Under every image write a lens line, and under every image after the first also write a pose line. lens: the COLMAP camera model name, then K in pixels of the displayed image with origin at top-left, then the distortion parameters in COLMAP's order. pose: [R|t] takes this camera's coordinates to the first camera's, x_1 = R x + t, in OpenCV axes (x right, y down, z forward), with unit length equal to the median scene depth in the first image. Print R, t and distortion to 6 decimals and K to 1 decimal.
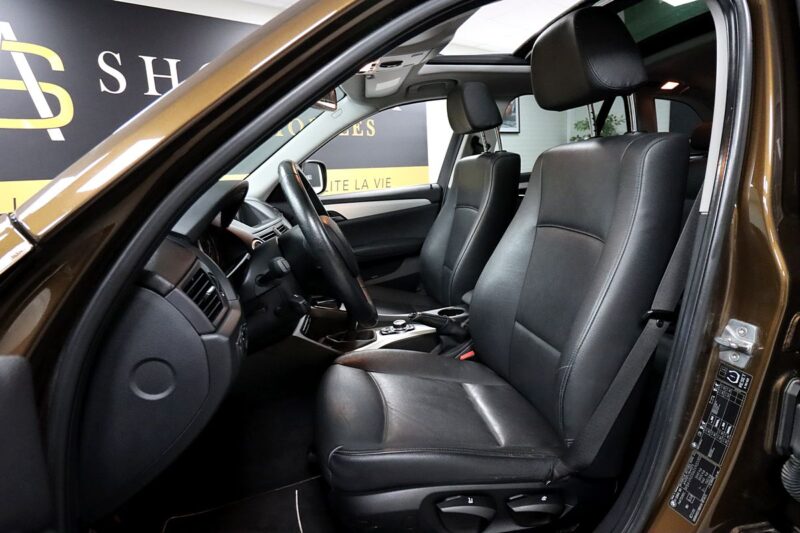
lens RADIAL K [[462.6, 0, 411.7], [0, 462.6, 262.5], [0, 0, 1]] dist [-0.002893, -0.003407]
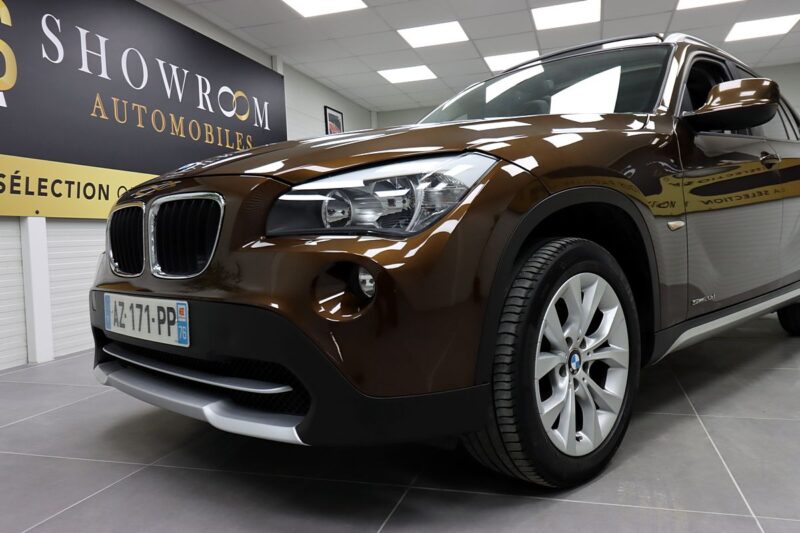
lens RADIAL K [[633.4, 0, 402.9], [0, 633.4, 265.8], [0, 0, 1]] dist [0.005791, -0.002276]
pose [[0.834304, -0.013564, 0.551138, -0.744004], [0.112115, 0.982982, -0.145525, 0.226047], [-0.539785, 0.183203, 0.821626, -0.207188]]
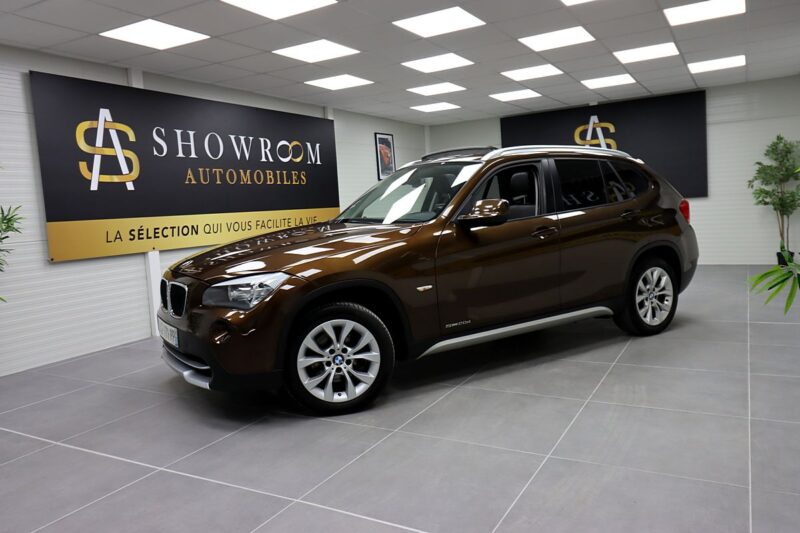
lens RADIAL K [[614.0, 0, 400.0], [0, 614.0, 266.5], [0, 0, 1]] dist [0.006185, 0.003010]
pose [[0.934913, -0.044676, 0.352055, -0.629238], [0.084063, 0.991690, -0.097393, 0.195065], [-0.344778, 0.120648, 0.930899, -0.900046]]
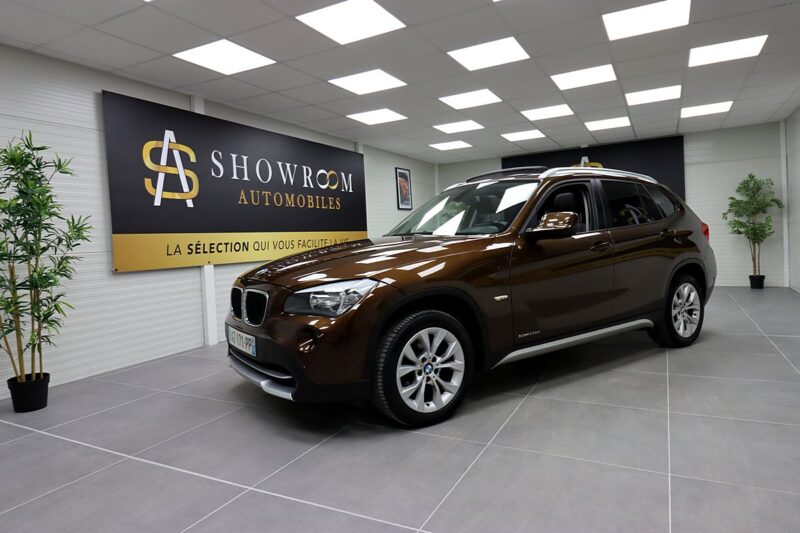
lens RADIAL K [[507.3, 0, 400.4], [0, 507.3, 264.3], [0, 0, 1]] dist [0.000159, -0.000590]
pose [[0.923450, -0.016051, 0.383384, -0.722402], [0.077564, 0.986308, -0.145535, 0.189425], [-0.375799, 0.164131, 0.912051, -0.653382]]
